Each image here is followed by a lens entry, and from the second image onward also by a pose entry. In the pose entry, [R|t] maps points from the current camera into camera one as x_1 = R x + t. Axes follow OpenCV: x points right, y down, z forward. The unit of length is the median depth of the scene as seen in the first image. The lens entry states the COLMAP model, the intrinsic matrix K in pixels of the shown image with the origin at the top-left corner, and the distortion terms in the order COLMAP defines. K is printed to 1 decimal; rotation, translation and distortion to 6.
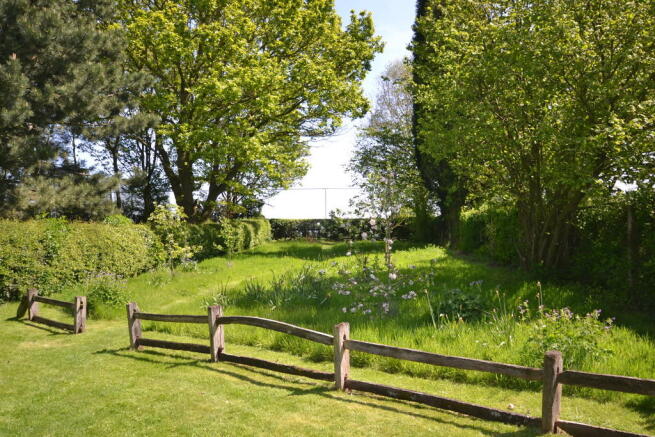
lens RADIAL K [[561.4, 0, 328.1], [0, 561.4, 219.2], [0, 0, 1]] dist [-0.016754, -0.003527]
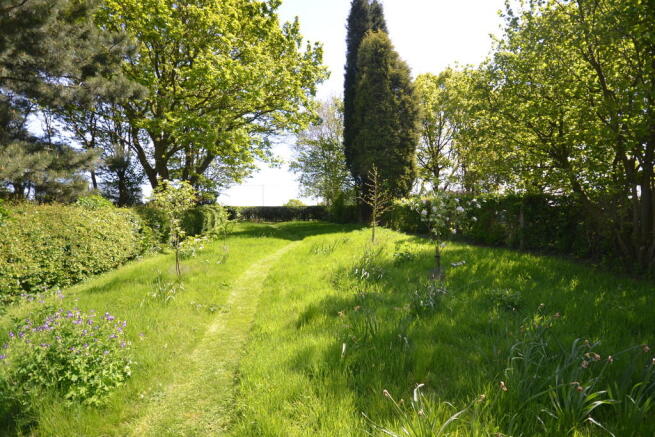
lens RADIAL K [[312.5, 0, 326.1], [0, 312.5, 218.7], [0, 0, 1]] dist [0.001346, 0.000089]
pose [[0.961899, -0.001821, 0.273398, -0.112567], [-0.007778, 0.999391, 0.034025, 0.005043], [-0.273293, -0.034855, 0.961299, 0.298289]]
